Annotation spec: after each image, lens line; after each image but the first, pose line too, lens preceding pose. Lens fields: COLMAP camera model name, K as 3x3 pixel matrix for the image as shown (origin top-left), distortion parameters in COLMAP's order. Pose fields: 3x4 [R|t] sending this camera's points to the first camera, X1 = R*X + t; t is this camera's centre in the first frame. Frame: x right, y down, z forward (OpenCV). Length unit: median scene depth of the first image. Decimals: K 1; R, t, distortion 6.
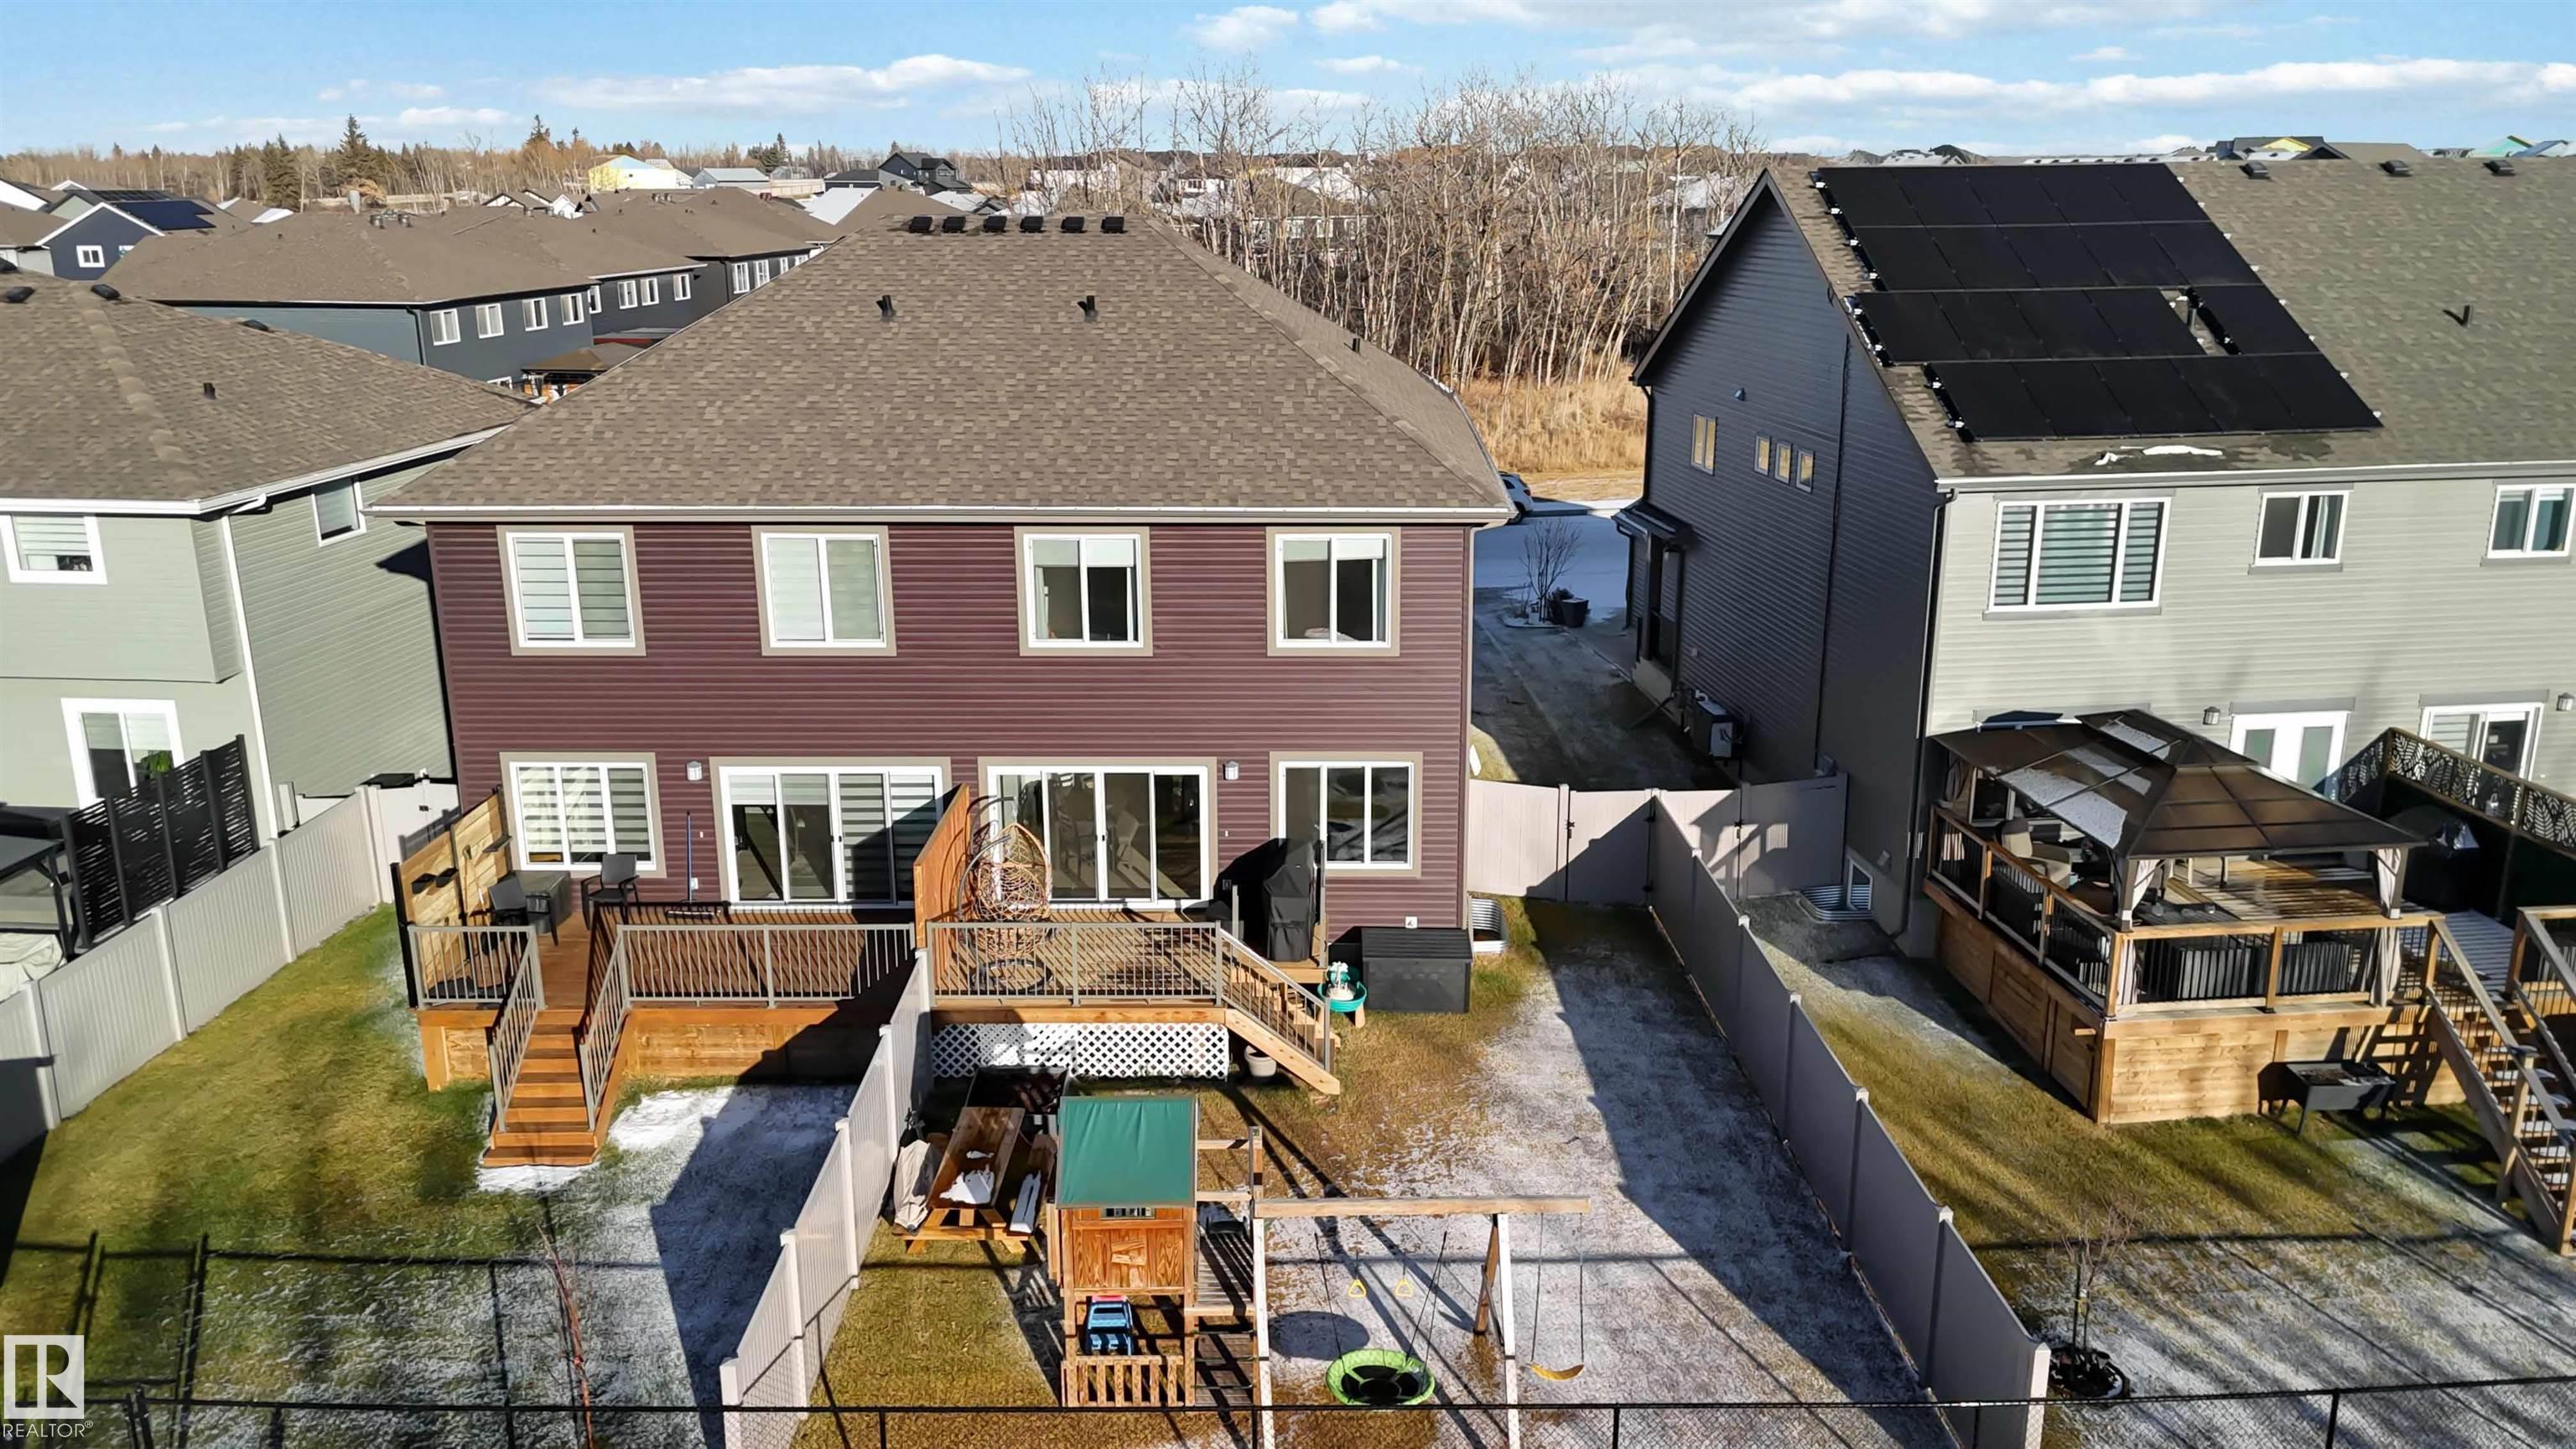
lens RADIAL K [[1887.7, 0, 1307.4], [0, 1887.7, 714.9], [0, 0, 1]] dist [0.066586, -0.051517]
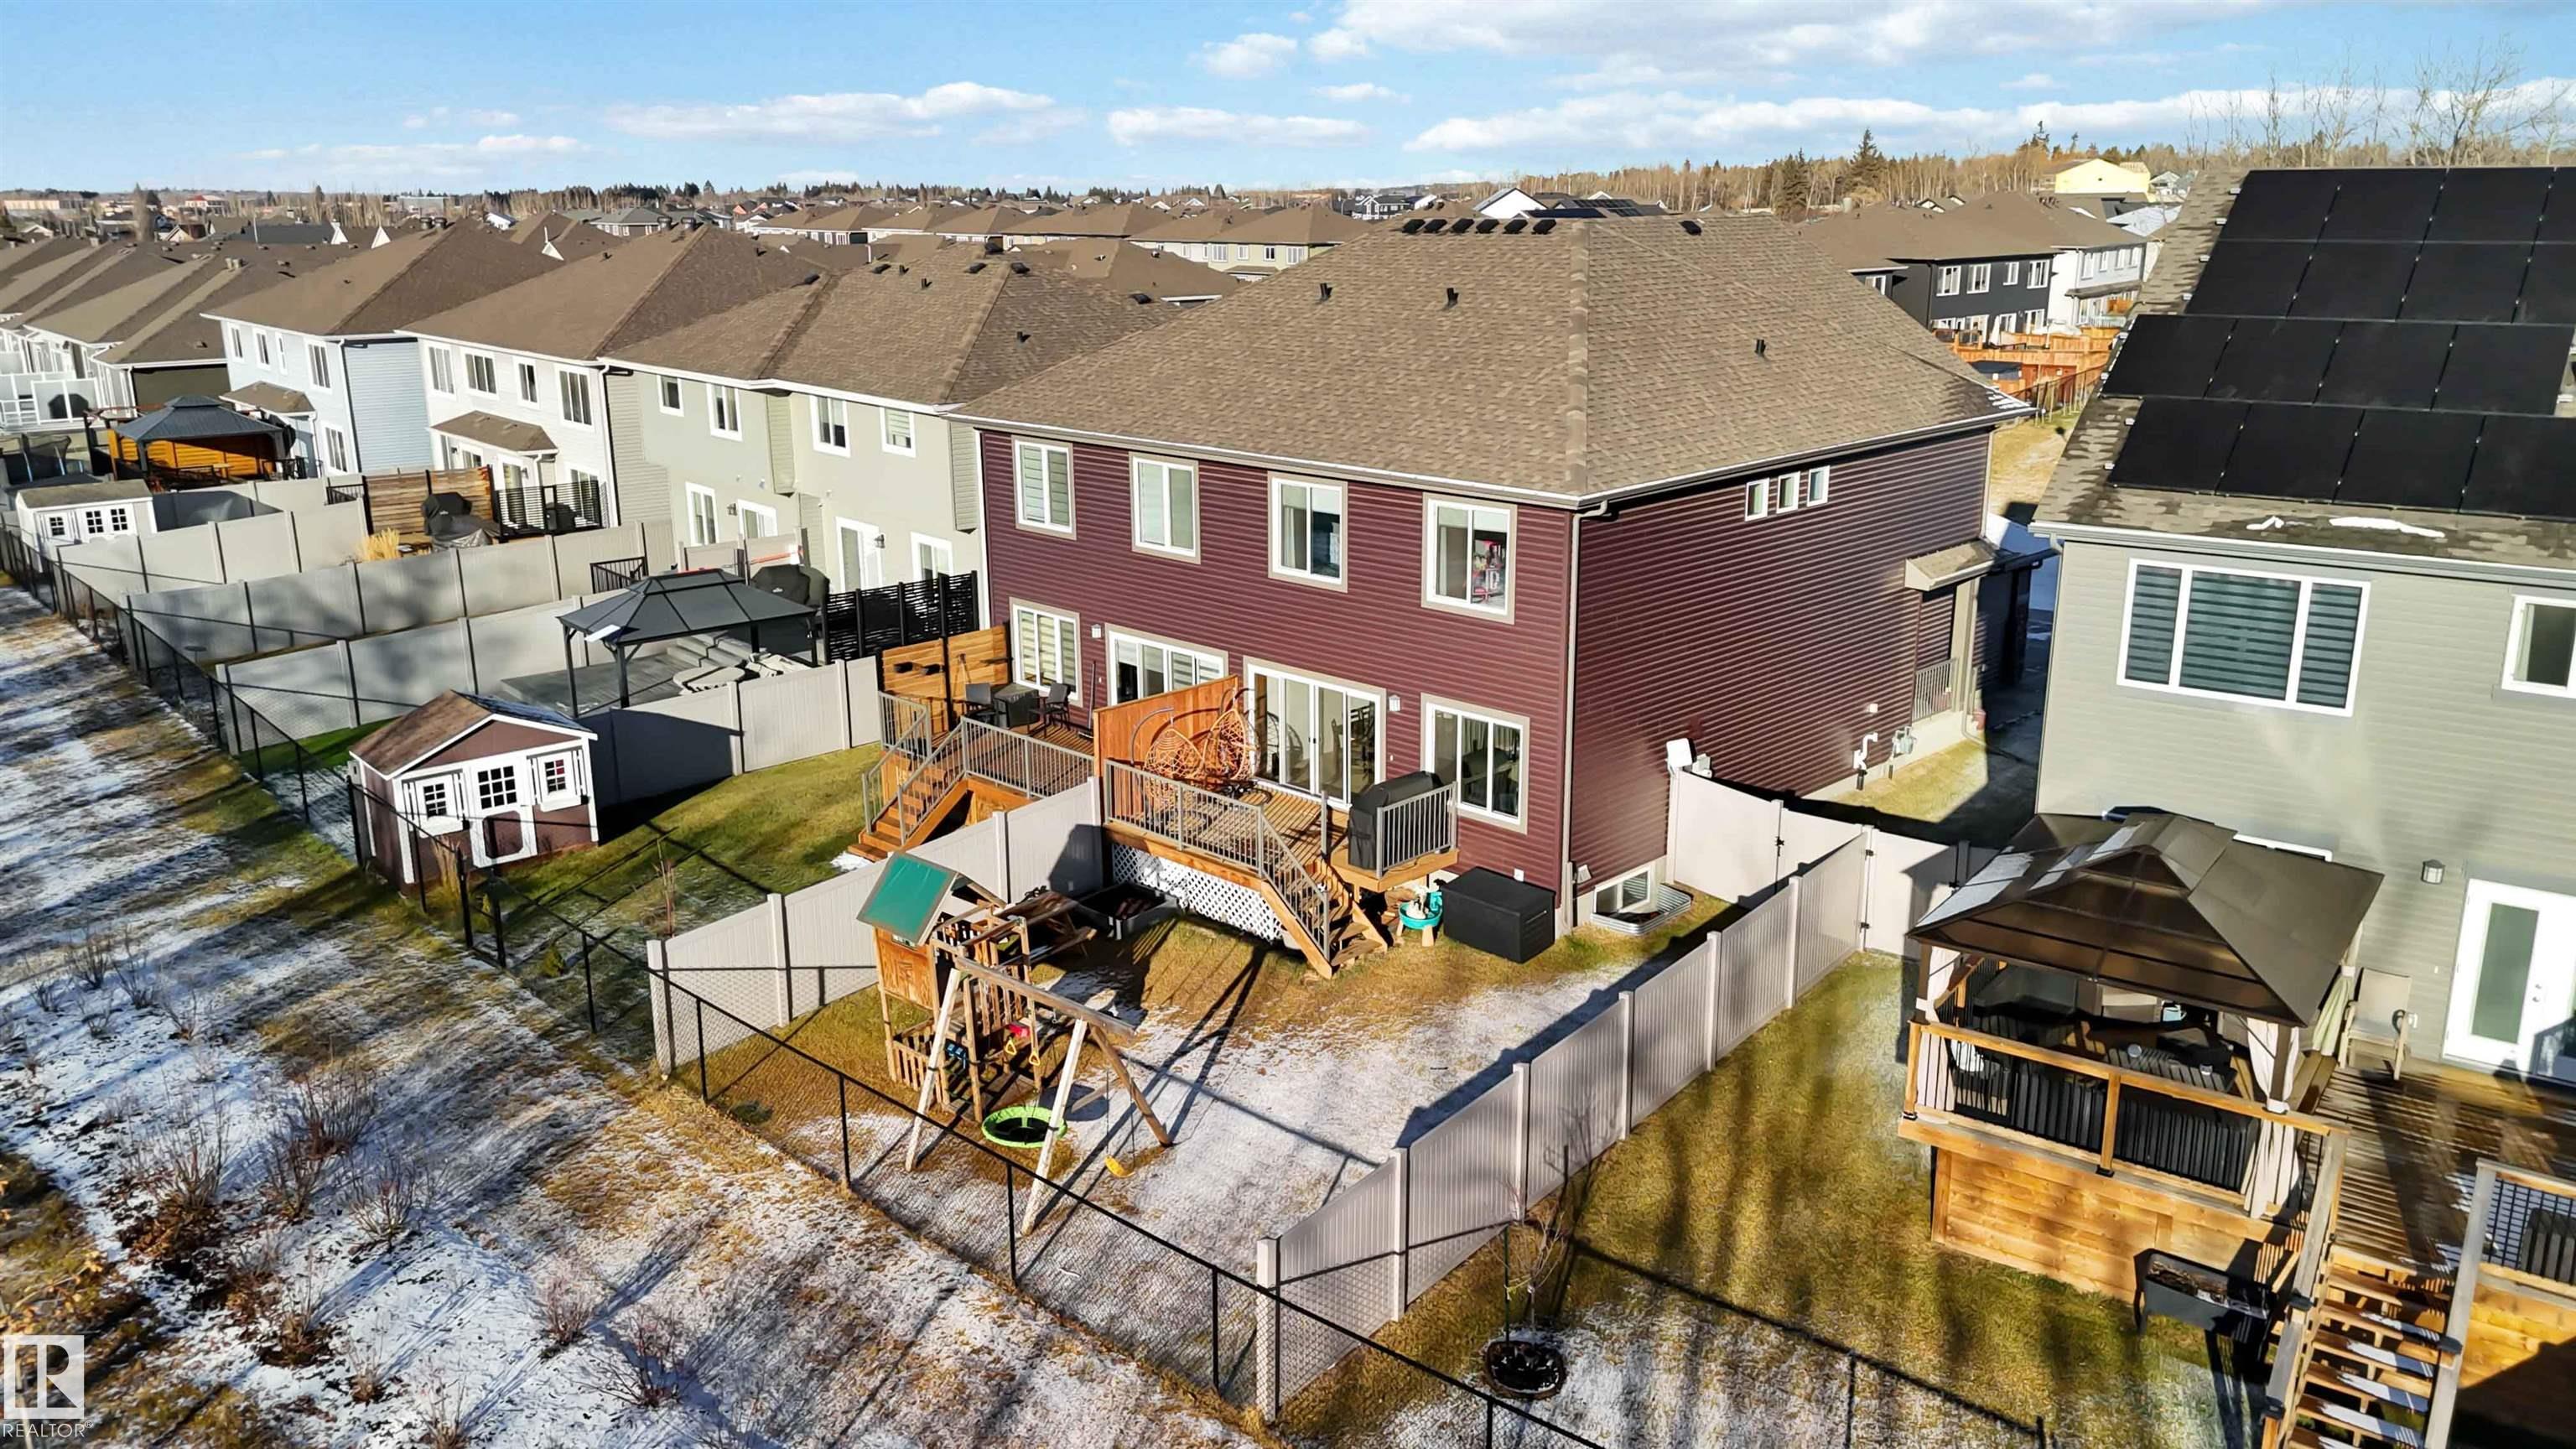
lens RADIAL K [[1887.7, 0, 1284.6], [0, 1887.7, 706.2], [0, 0, 1]] dist [0.066586, -0.051517]
pose [[0.723958, 0.182207, -0.665346, 0.682469], [-0.186520, 0.980265, 0.065497, -0.031440], [0.664149, 0.076683, 0.743657, 0.103016]]
